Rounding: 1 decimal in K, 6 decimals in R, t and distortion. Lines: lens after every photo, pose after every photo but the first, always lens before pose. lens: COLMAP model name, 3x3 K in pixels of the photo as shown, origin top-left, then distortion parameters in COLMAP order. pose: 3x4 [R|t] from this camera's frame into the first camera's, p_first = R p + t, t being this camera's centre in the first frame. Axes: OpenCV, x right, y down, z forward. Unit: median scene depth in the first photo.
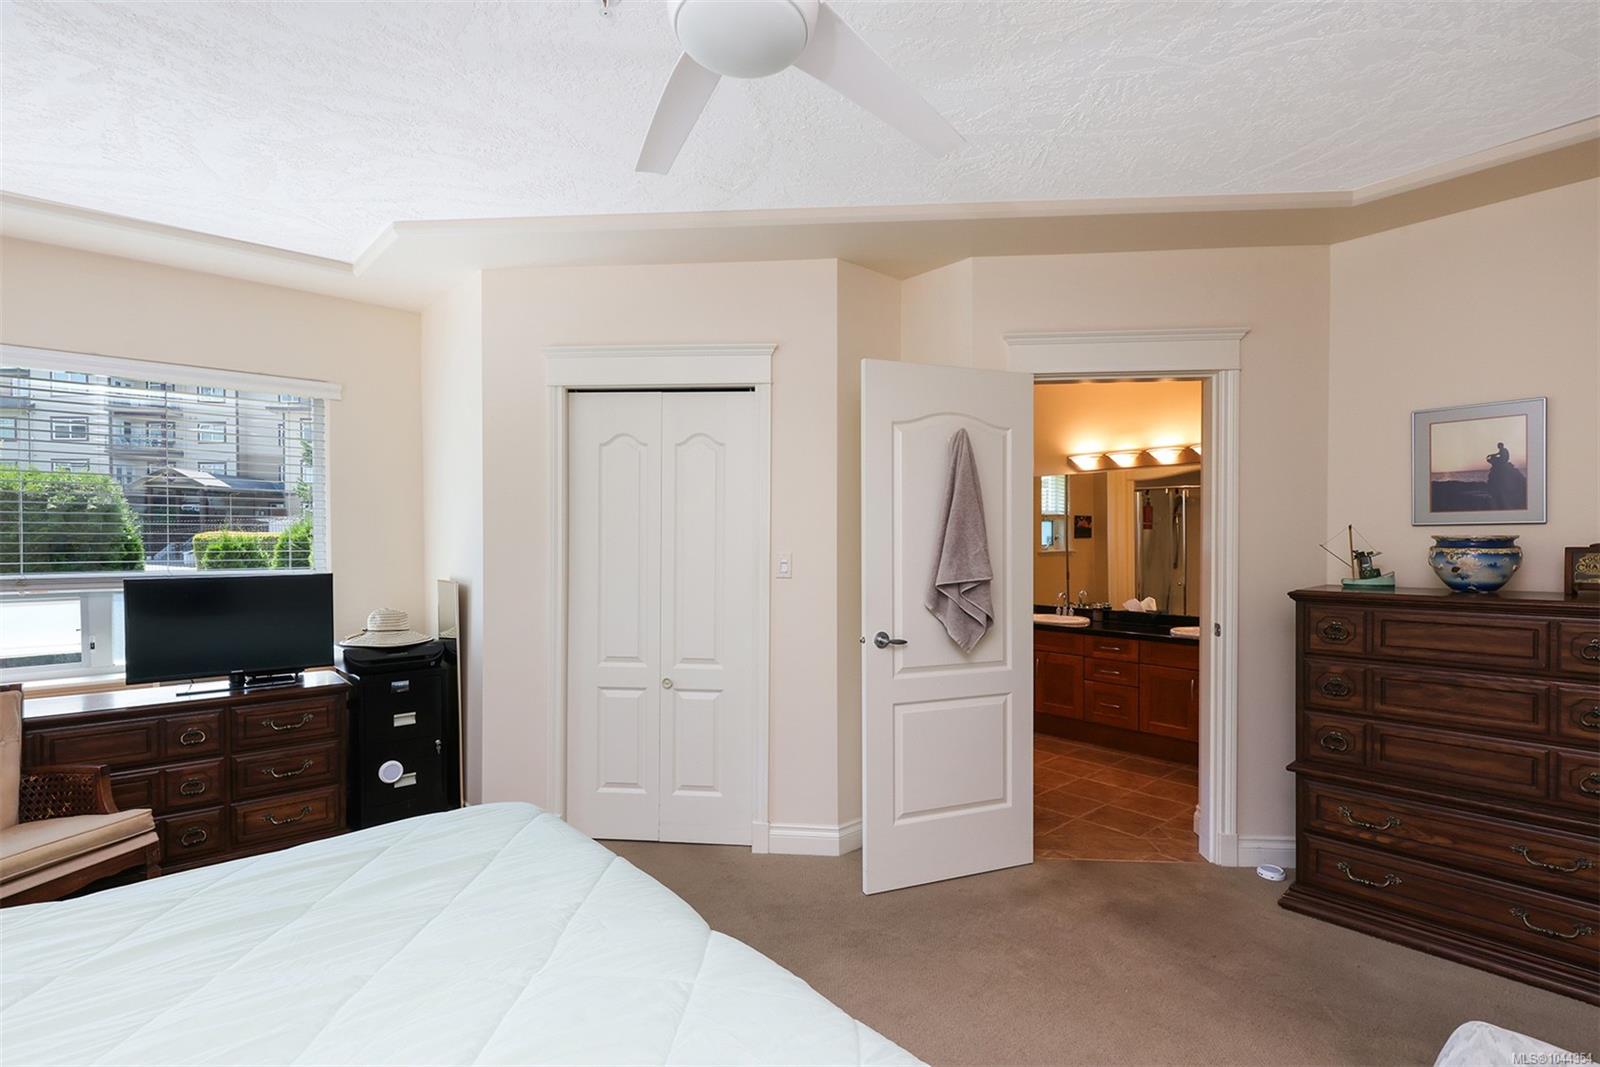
lens RADIAL K [[740.8, 0, 796.9], [0, 740.8, 555.2], [0, 0, 1]] dist [-0.000882, 0.000101]
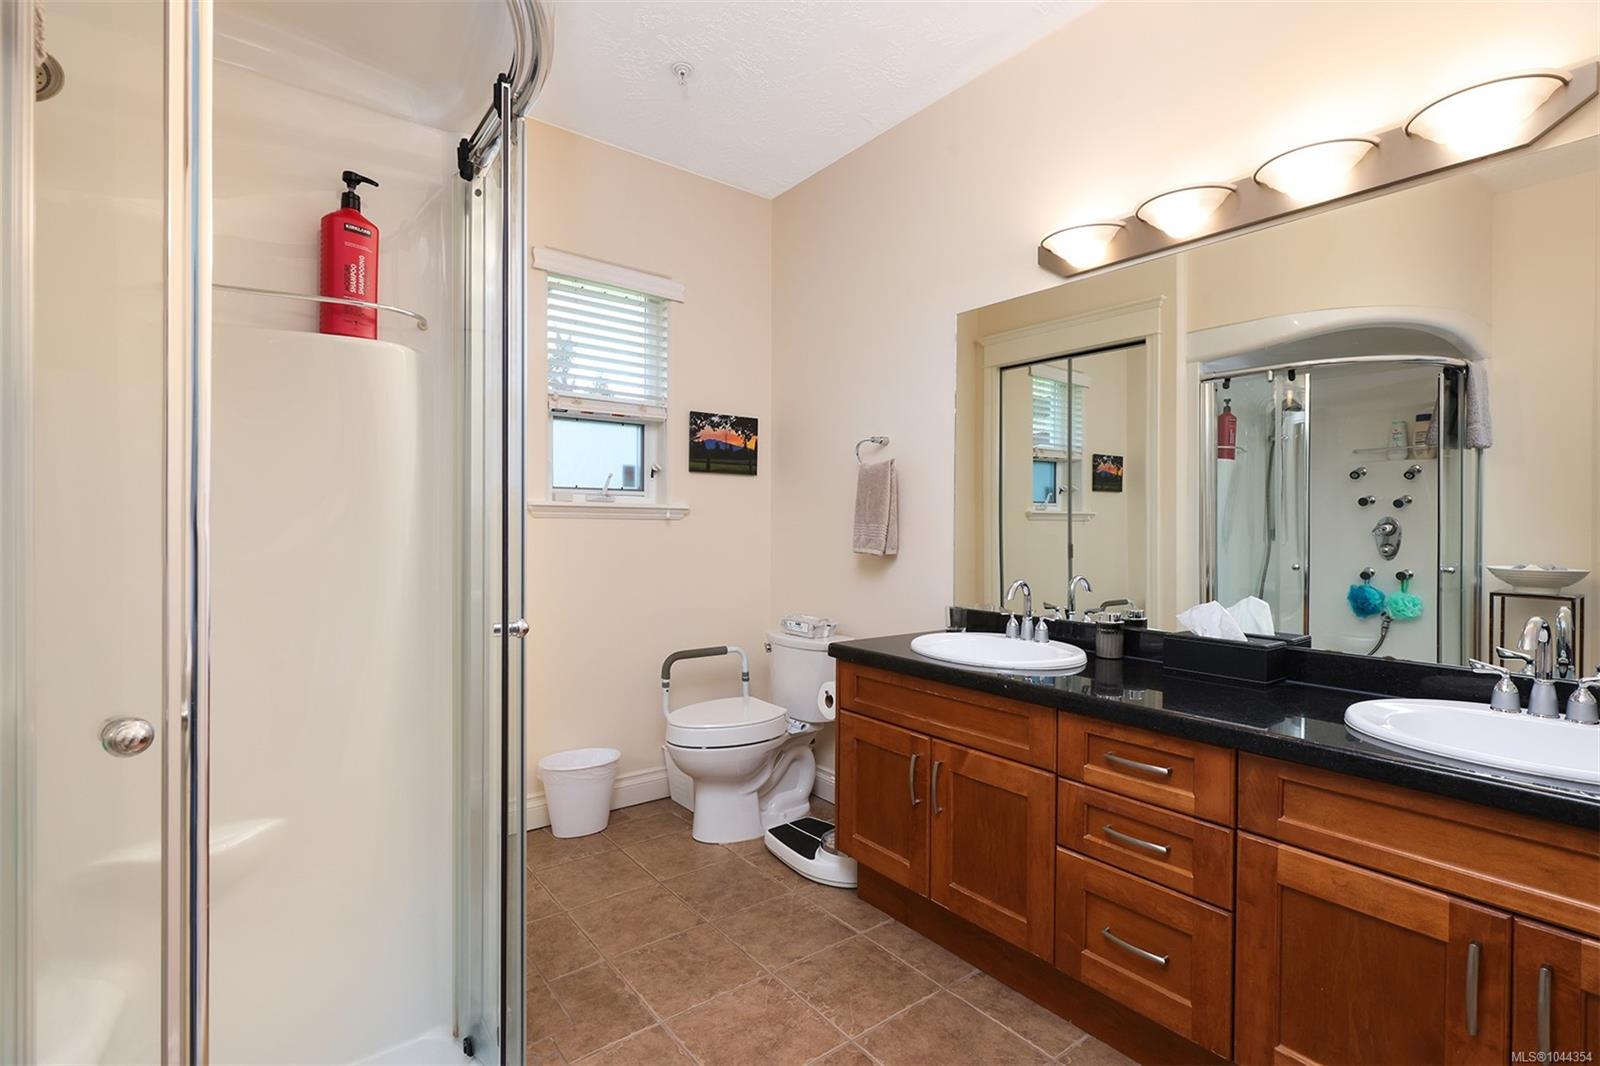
lens RADIAL K [[734.1, 0, 800.0], [0, 734.1, 533.0], [0, 0, 1]] dist [-0.000573, 0.000013]
pose [[0.998463, 0.010552, -0.054412, 0.346221], [-0.011054, 0.999899, -0.008938, 0.039205], [0.054313, 0.009525, 0.998479, 0.796007]]
